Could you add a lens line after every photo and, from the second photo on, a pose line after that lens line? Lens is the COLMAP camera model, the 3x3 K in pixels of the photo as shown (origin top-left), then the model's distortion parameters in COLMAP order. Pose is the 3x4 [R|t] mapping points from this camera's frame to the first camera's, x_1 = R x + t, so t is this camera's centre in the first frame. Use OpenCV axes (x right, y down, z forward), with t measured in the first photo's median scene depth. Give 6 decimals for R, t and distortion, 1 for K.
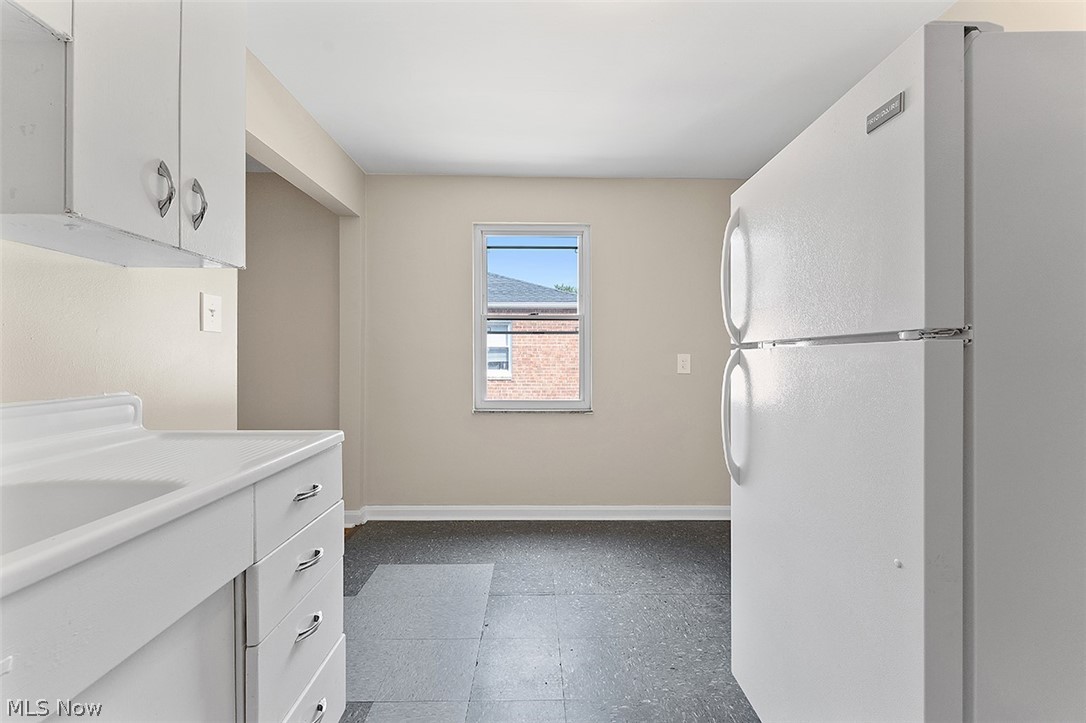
lens RADIAL K [[426.6, 0, 543.0], [0, 426.6, 361.5], [0, 0, 1]] dist [-0.000333, 0.000024]
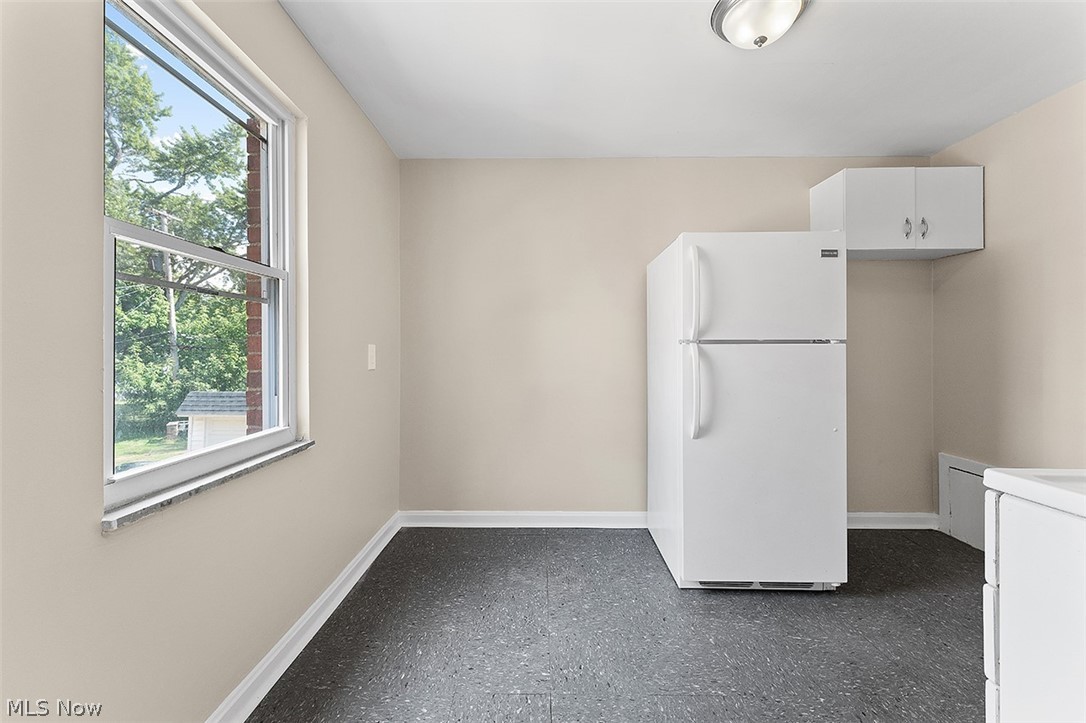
lens RADIAL K [[437.8, 0, 540.3], [0, 437.8, 348.7], [0, 0, 1]] dist [-0.000156, 0.000015]
pose [[0.024597, 0.001280, 0.999697, -0.731706], [0.007405, 0.999972, -0.001463, -0.010677], [-0.999670, 0.007438, 0.024587, 1.069239]]
